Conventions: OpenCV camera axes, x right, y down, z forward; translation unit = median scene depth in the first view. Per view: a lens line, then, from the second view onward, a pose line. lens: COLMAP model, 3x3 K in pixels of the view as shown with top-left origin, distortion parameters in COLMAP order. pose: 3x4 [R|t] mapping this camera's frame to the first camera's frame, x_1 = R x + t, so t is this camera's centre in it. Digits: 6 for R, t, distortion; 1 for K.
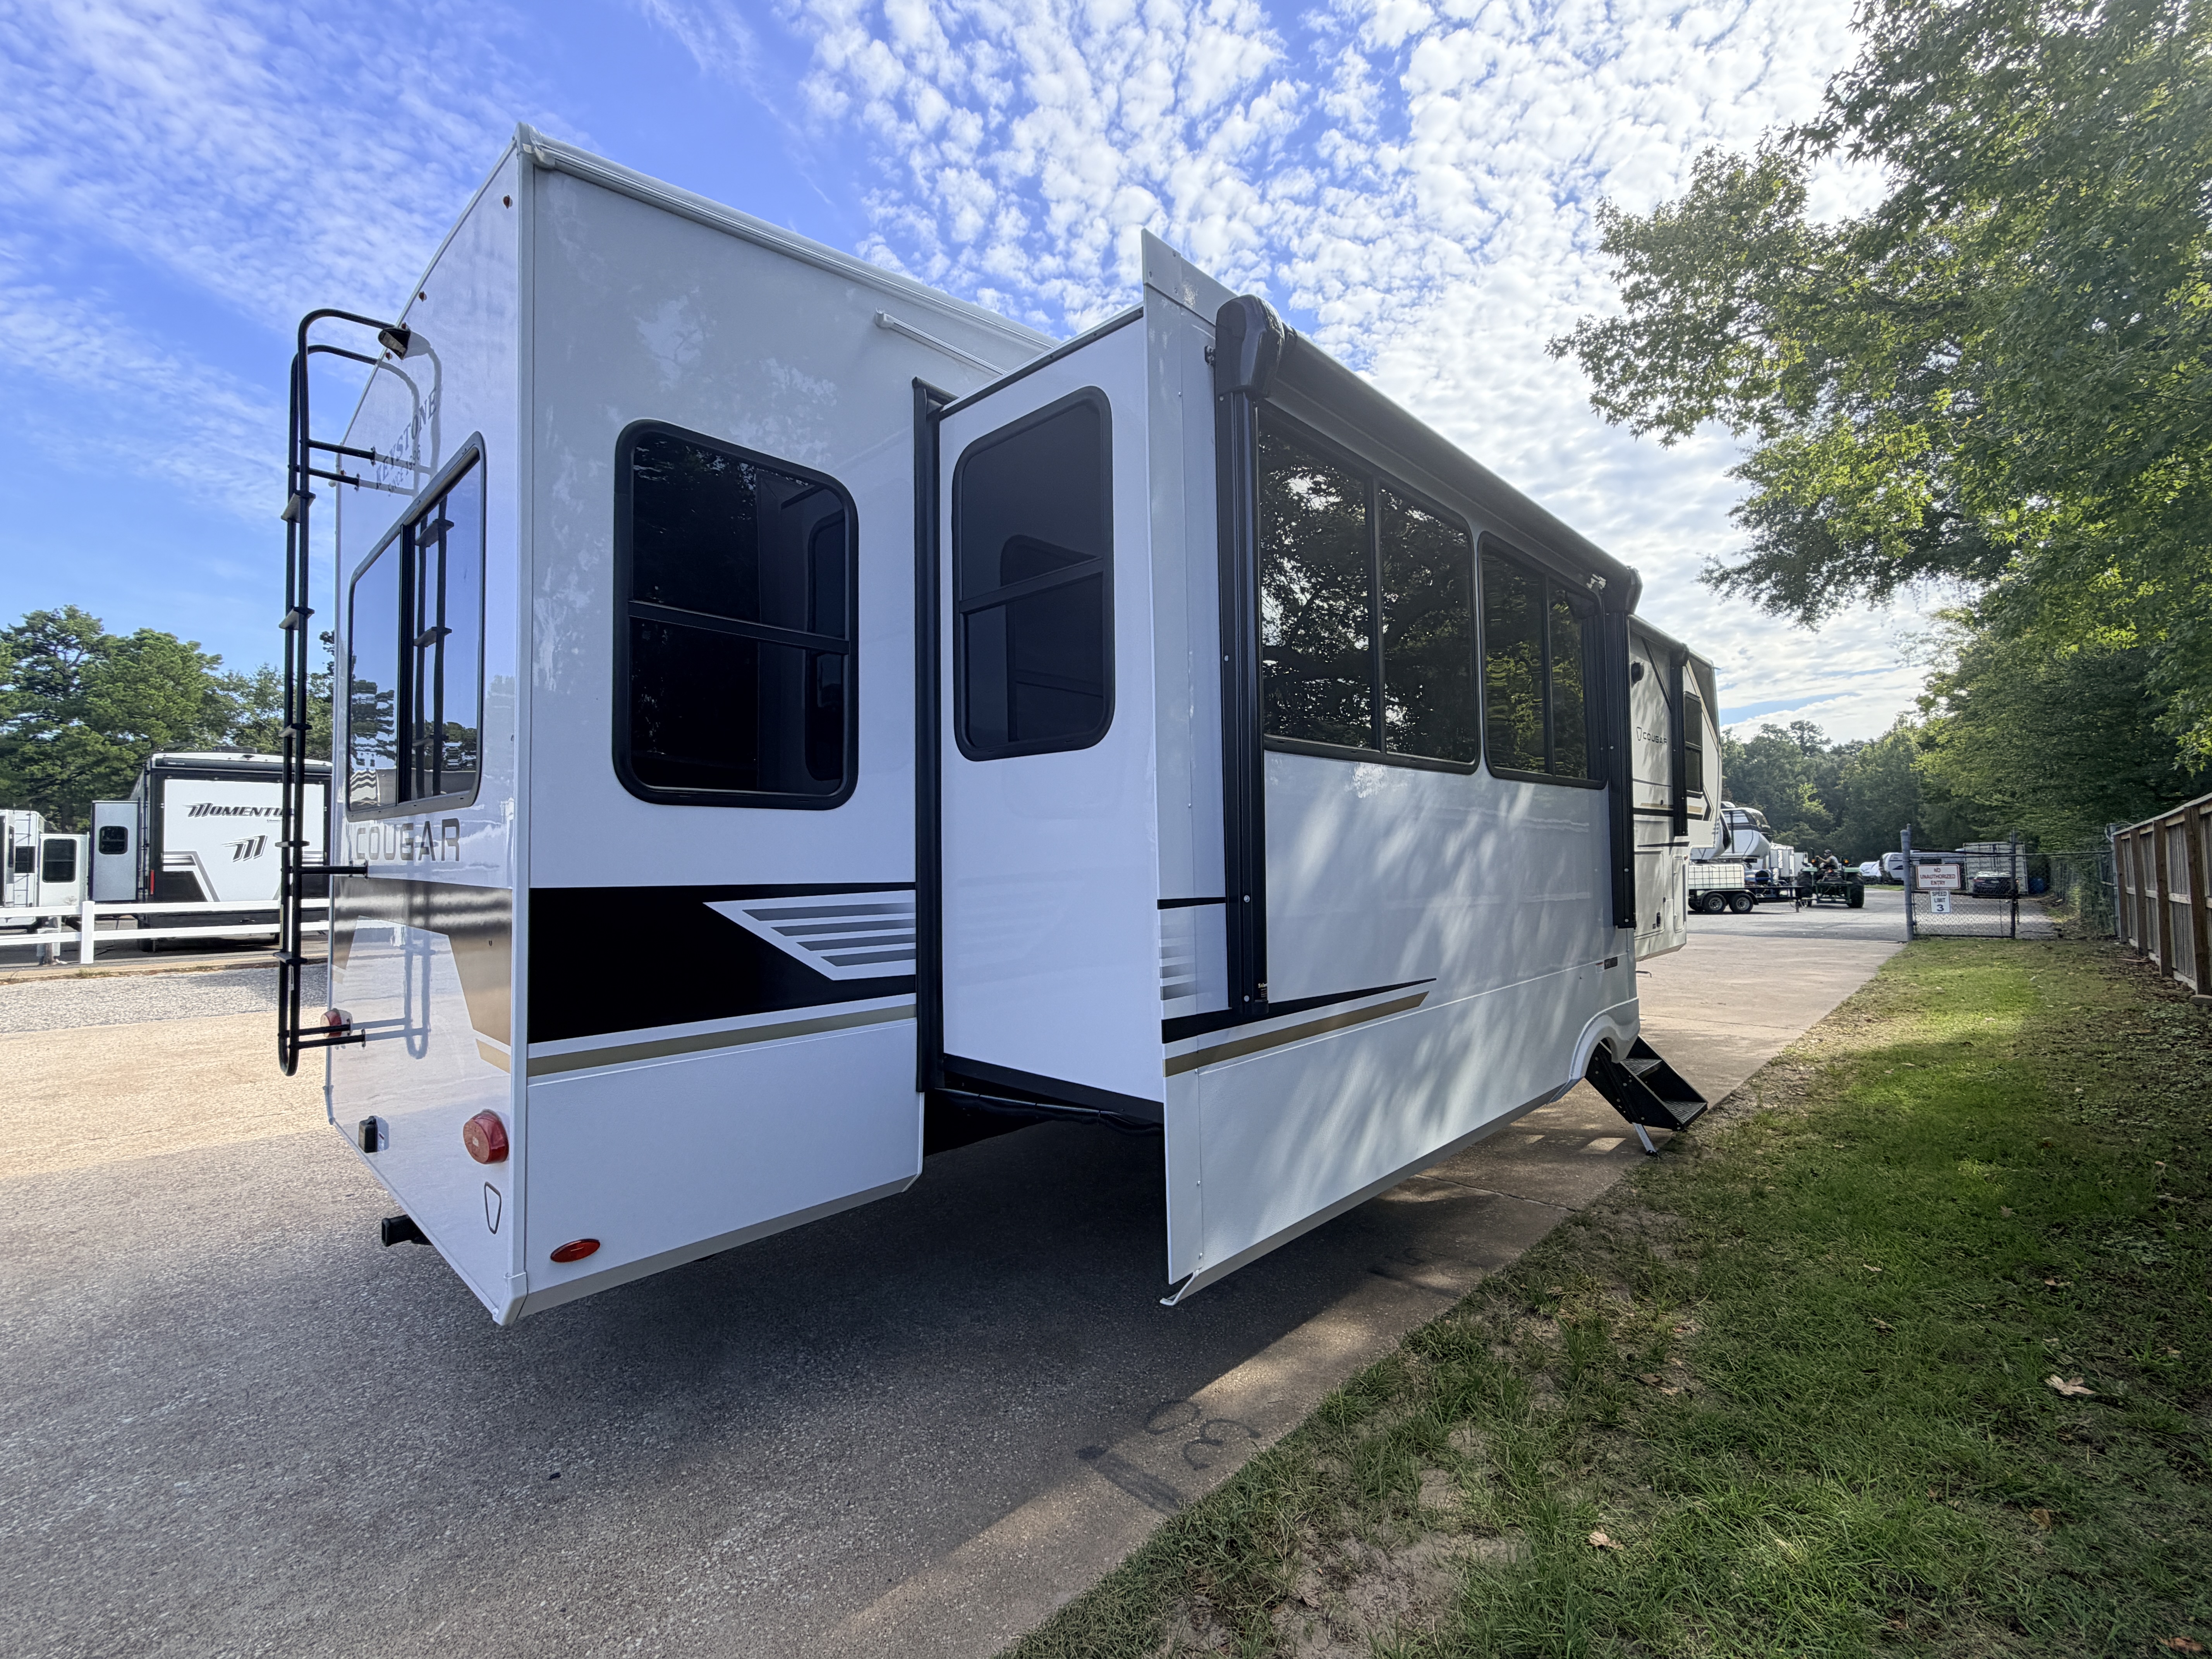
lens RADIAL K [[956.8, 0, 1103.3], [0, 956.8, 837.5], [0, 0, 1]] dist [0.000204, -0.000242]
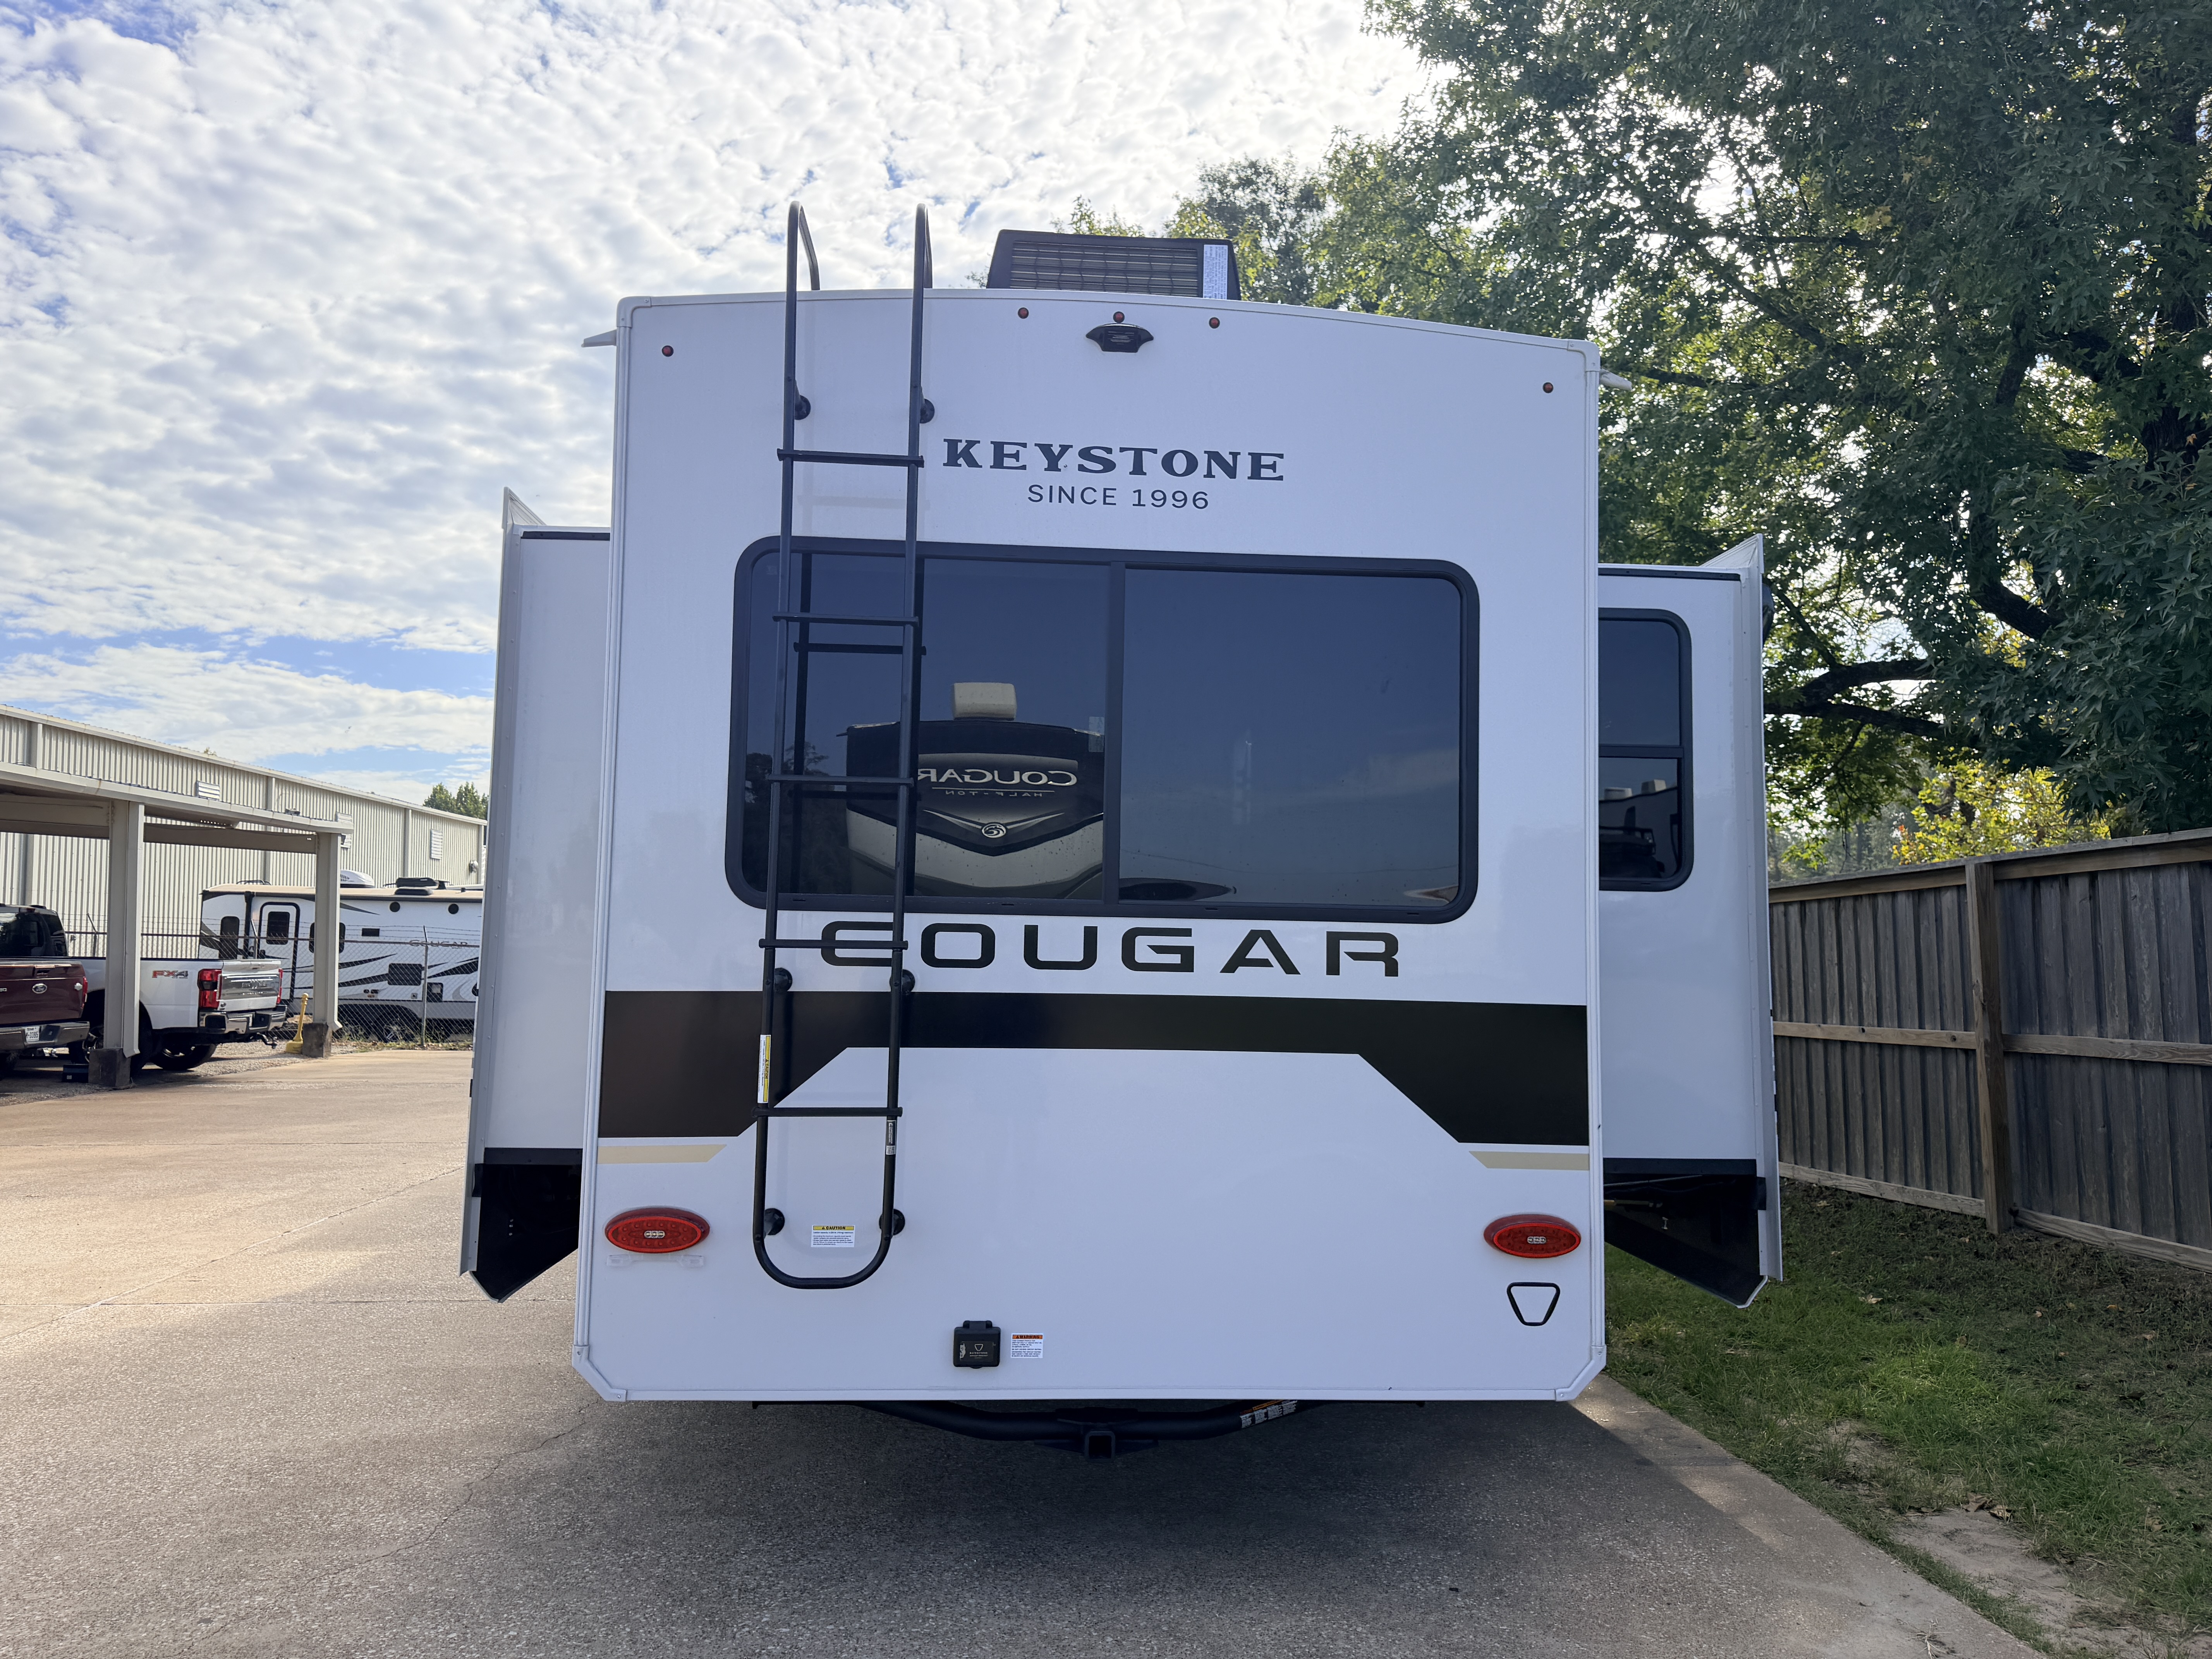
lens RADIAL K [[1577.8, 0, 1111.2], [0, 1577.8, 881.5], [0, 0, 1]] dist [0.008409, -0.003735]
pose [[0.670034, 0.047119, 0.740833, -0.331977], [-0.030985, 0.998889, -0.035508, -0.001845], [-0.741683, 0.000837, 0.670750, 0.023040]]
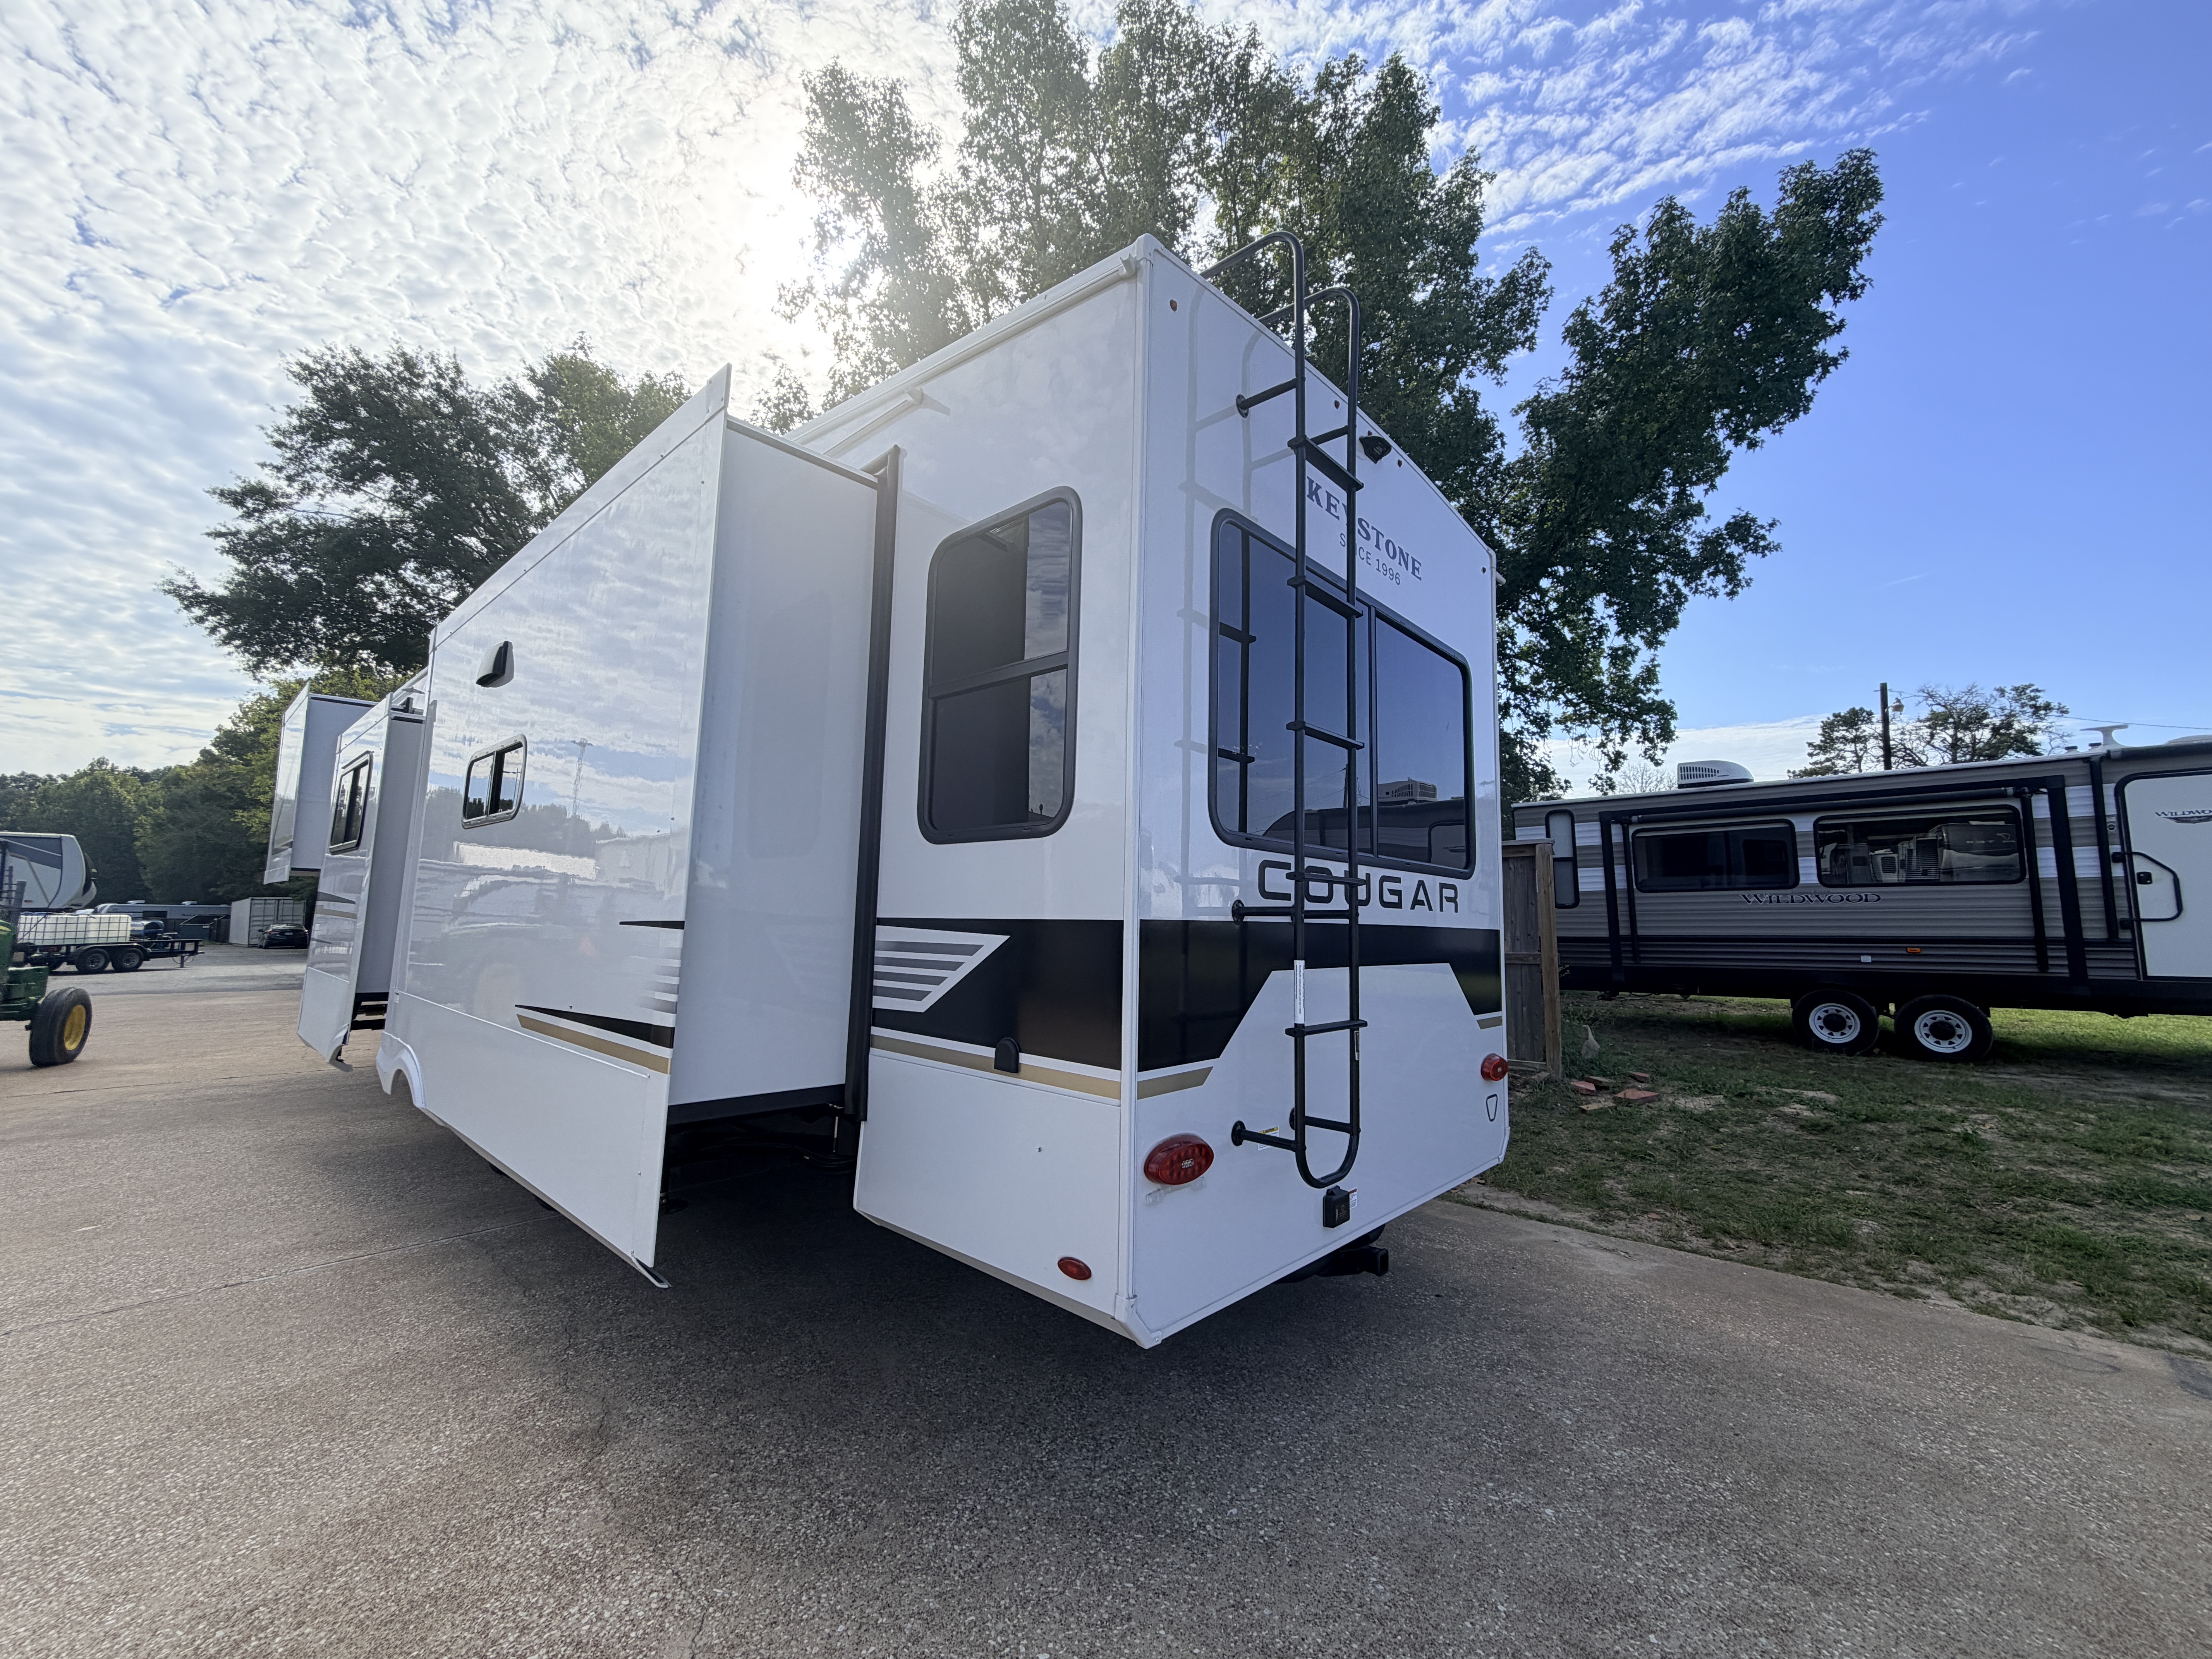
lens RADIAL K [[881.4, 0, 1104.2], [0, 881.4, 860.0], [0, 0, 1]] dist [0.000907, -0.000111]
pose [[-0.021827, 0.074498, 0.996982, -0.334219], [-0.037792, 0.996446, -0.075285, 0.010118], [-0.999047, -0.039321, -0.018934, 0.257430]]
